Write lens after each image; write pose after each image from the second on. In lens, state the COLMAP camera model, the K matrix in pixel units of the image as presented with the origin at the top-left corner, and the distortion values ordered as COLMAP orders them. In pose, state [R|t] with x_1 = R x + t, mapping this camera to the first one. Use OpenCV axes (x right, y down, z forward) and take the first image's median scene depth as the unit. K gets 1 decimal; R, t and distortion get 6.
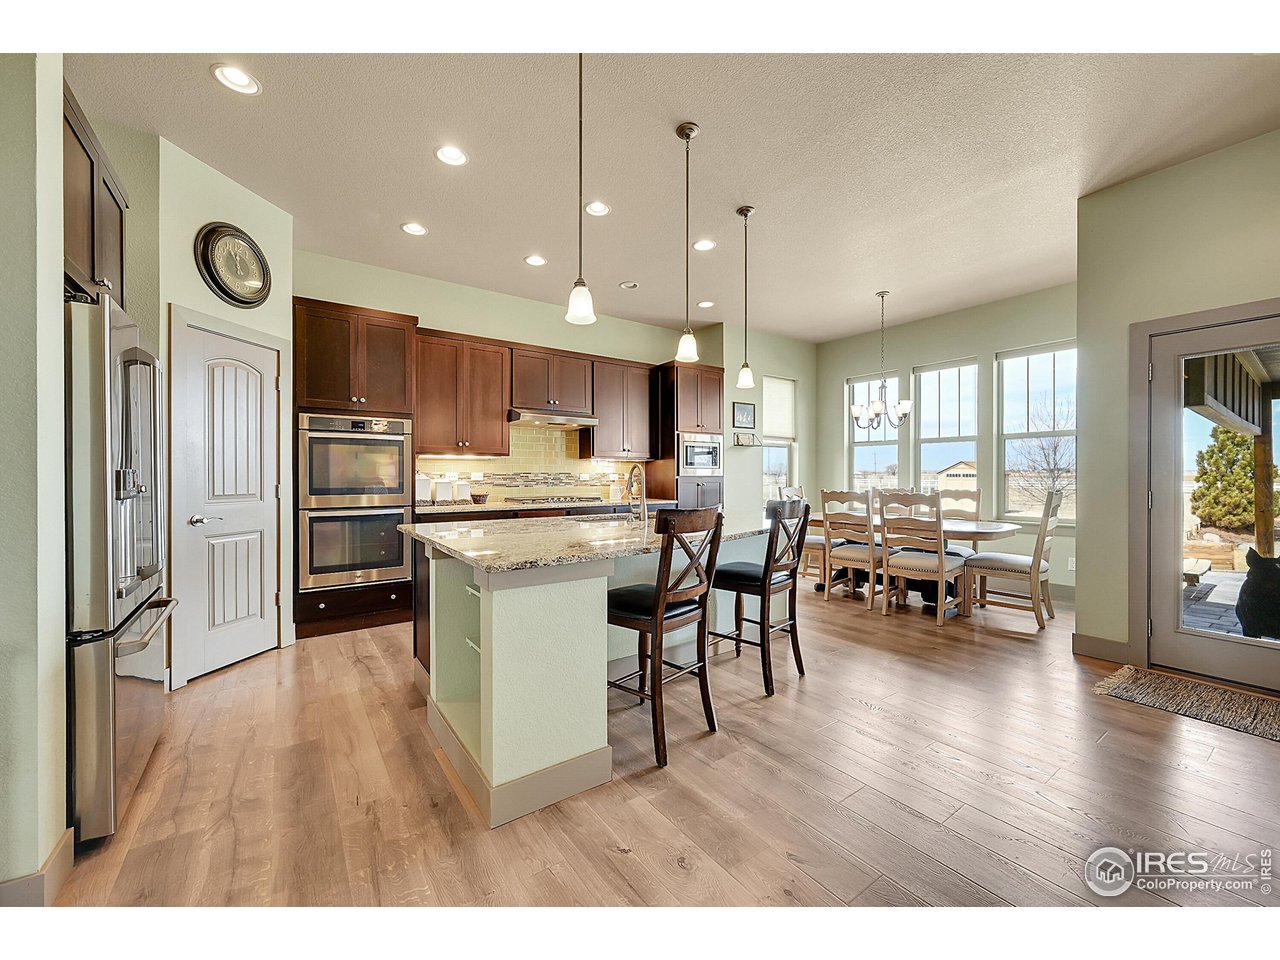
lens RADIAL K [[511.3, 0, 626.6], [0, 511.3, 475.8], [0, 0, 1]] dist [-0.000902, 0.000198]
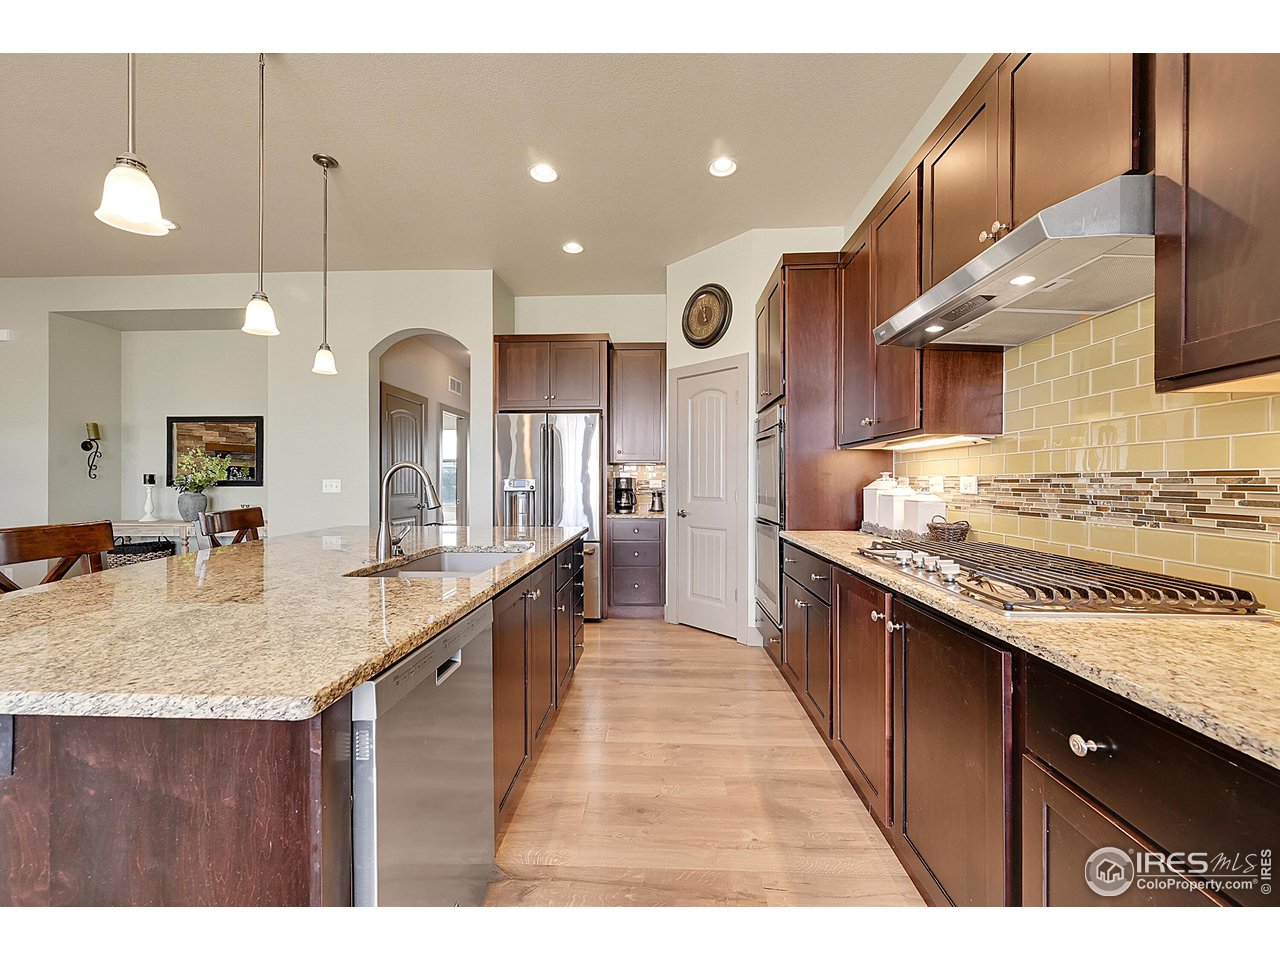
lens RADIAL K [[511.3, 0, 629.2], [0, 511.3, 479.5], [0, 0, 1]] dist [-0.000902, 0.000198]
pose [[-0.609221, -0.001589, -0.792999, 0.233294], [0.001083, 0.999995, -0.002836, -0.002093], [0.793000, -0.002586, -0.609216, 1.069509]]
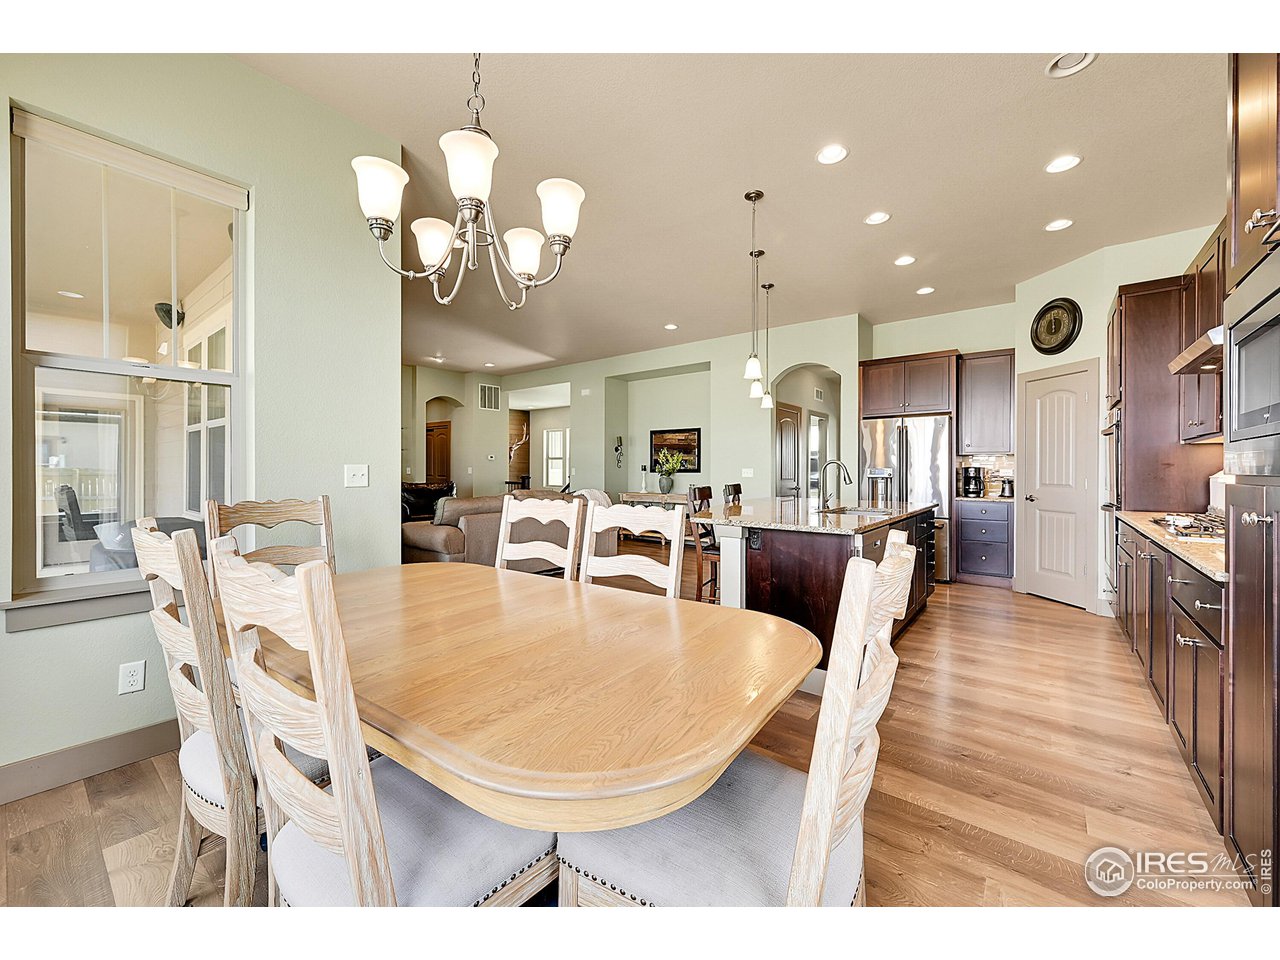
lens RADIAL K [[511.3, 0, 655.4], [0, 511.3, 469.9], [0, 0, 1]] dist [-0.000902, 0.000198]
pose [[-0.945148, -0.000636, -0.326641, 0.518661], [-0.001039, 0.999999, 0.001060, -0.002458], [0.326640, 0.001341, -0.945148, 1.323701]]
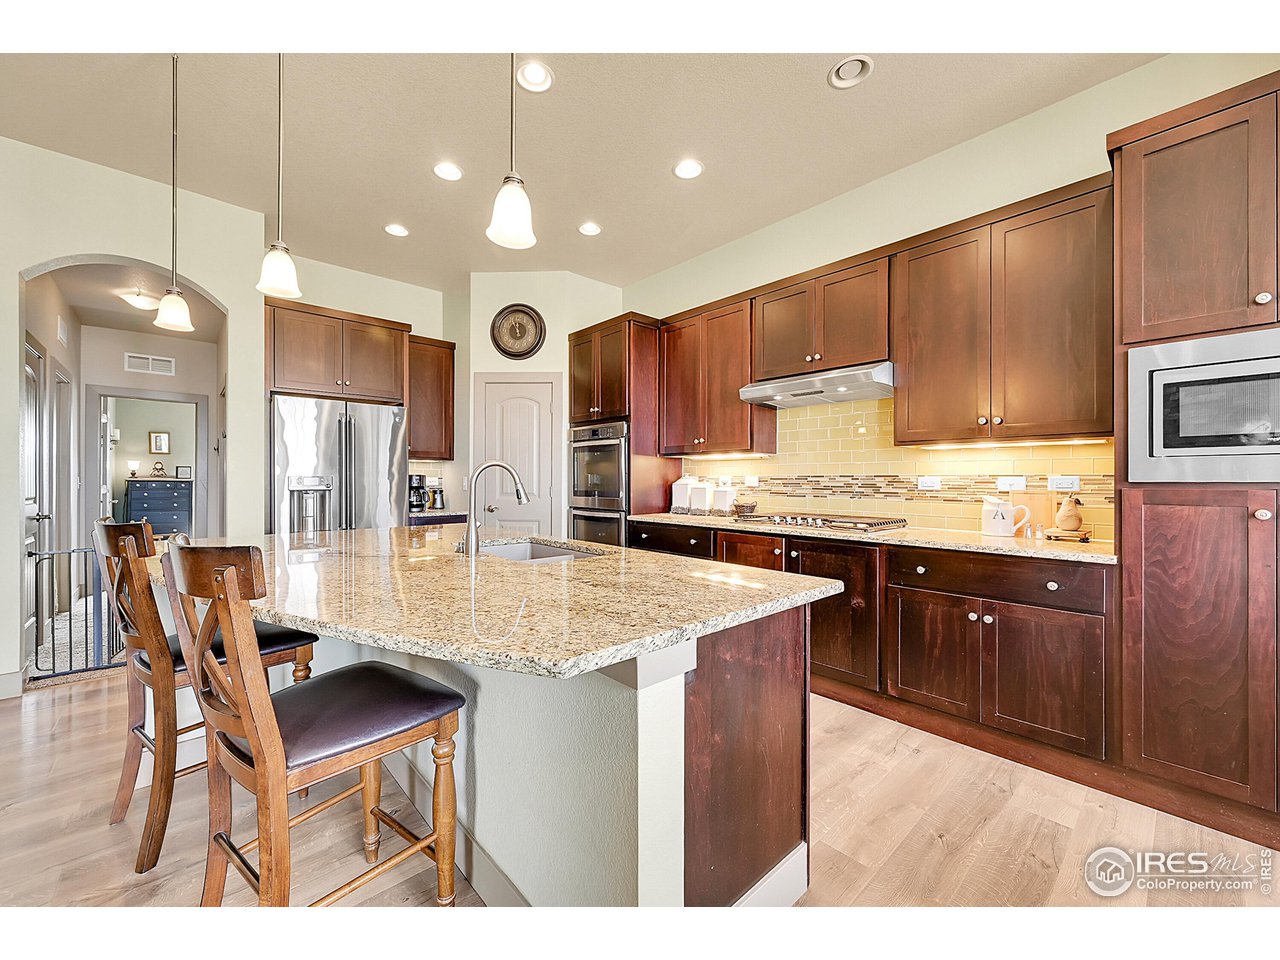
lens RADIAL K [[511.3, 0, 643.2], [0, 511.3, 476.0], [0, 0, 1]] dist [-0.000902, 0.000198]
pose [[0.129258, -0.004501, -0.991601, 0.451138], [-0.000984, 0.999989, -0.004667, -0.002279], [0.991610, 0.001579, 0.129253, 0.766619]]
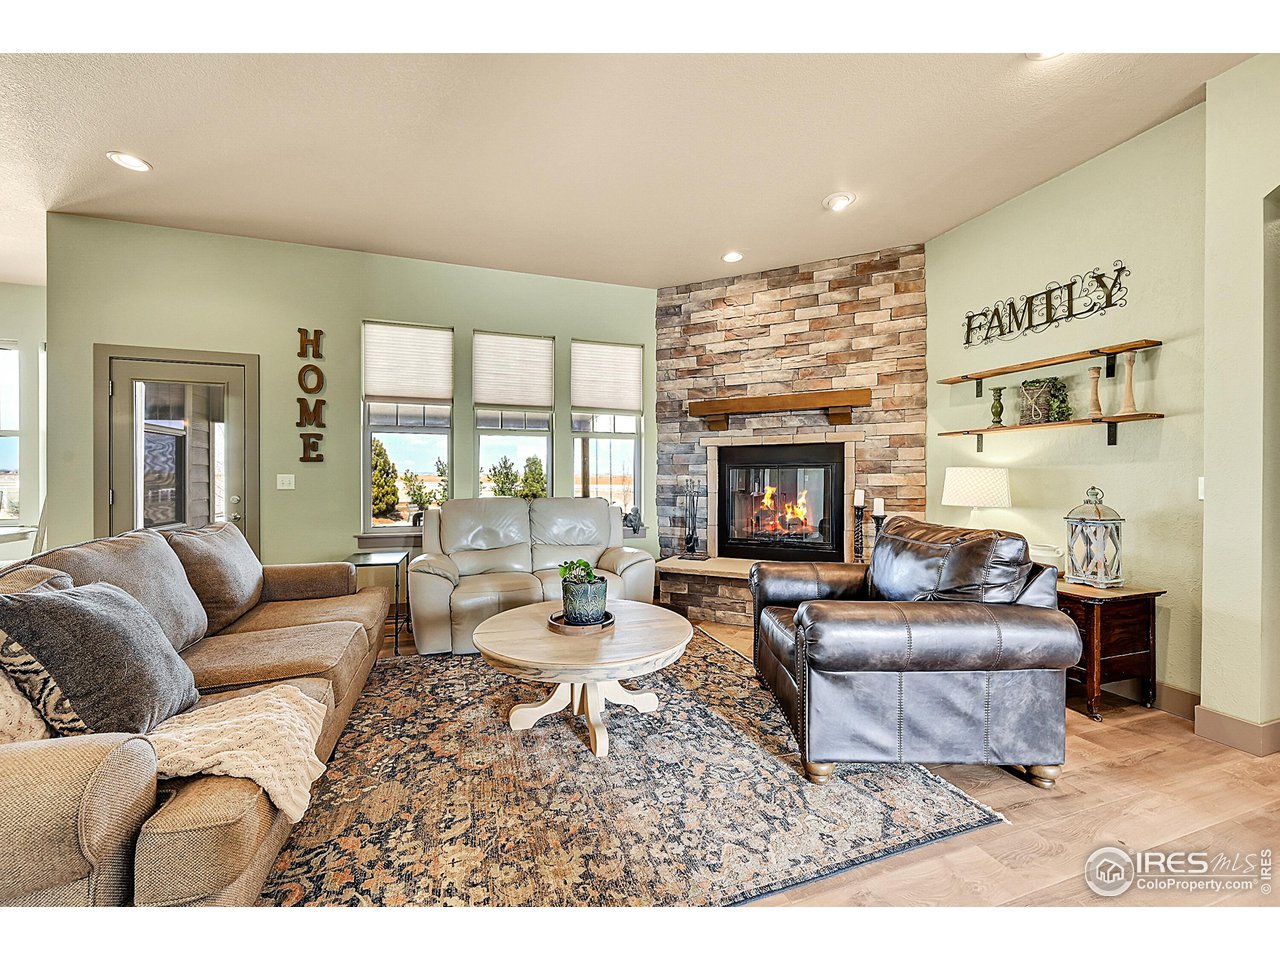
lens RADIAL K [[511.3, 0, 640.4], [0, 511.3, 476.6], [0, 0, 1]] dist [-0.000902, 0.000198]
pose [[0.263647, 0.003270, 0.964614, 0.139114], [-0.003103, 0.999992, -0.002542, -0.001172], [-0.964614, -0.002323, 0.263655, -0.312873]]
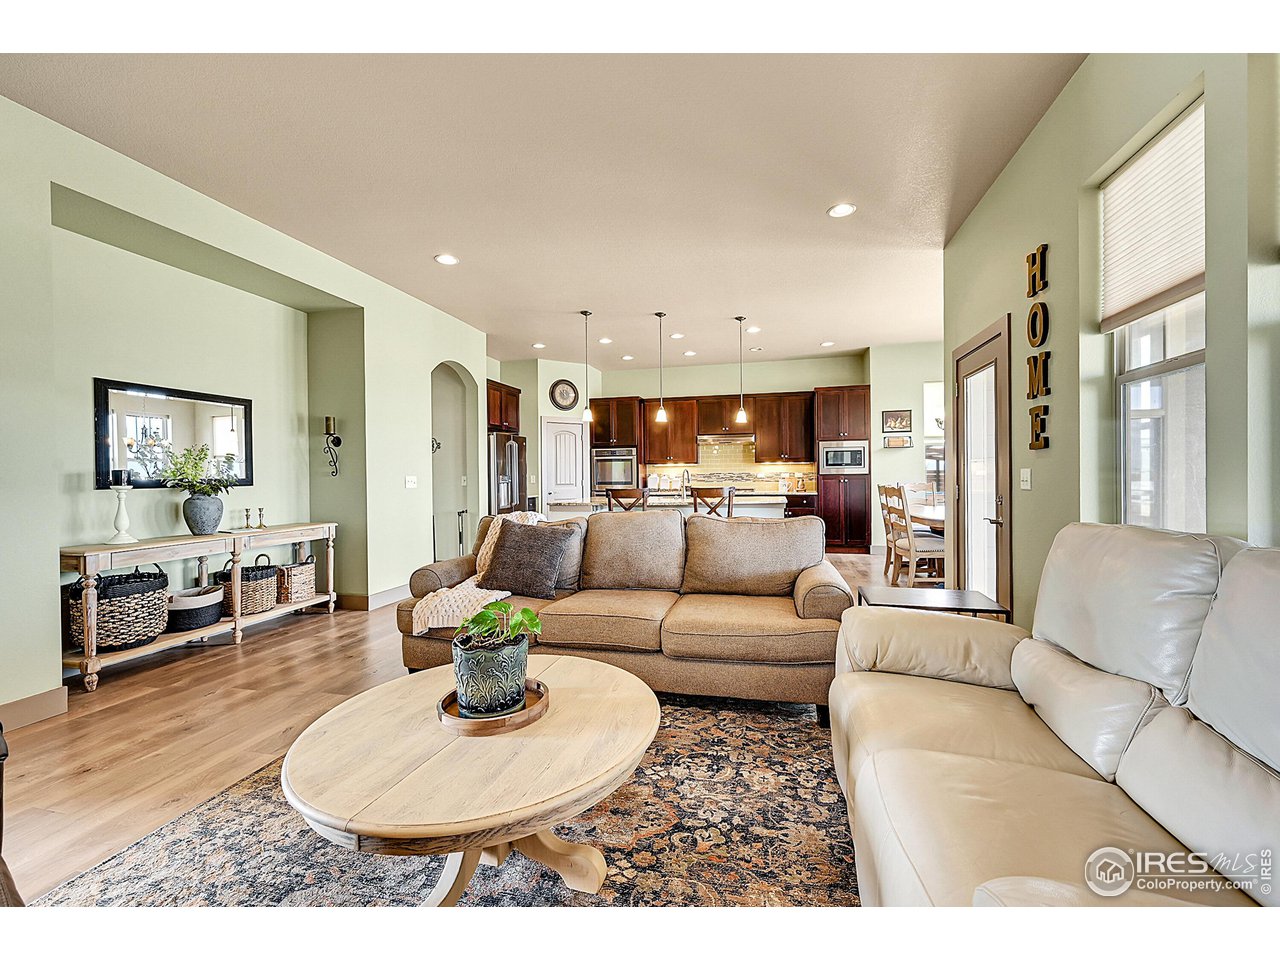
lens RADIAL K [[511.3, 0, 648.9], [0, 511.3, 482.1], [0, 0, 1]] dist [-0.000902, 0.000198]
pose [[0.667060, 0.003782, -0.744994, 0.938854], [0.009976, 0.999852, 0.014008, -0.002218], [0.744937, -0.016776, 0.666924, -0.260861]]
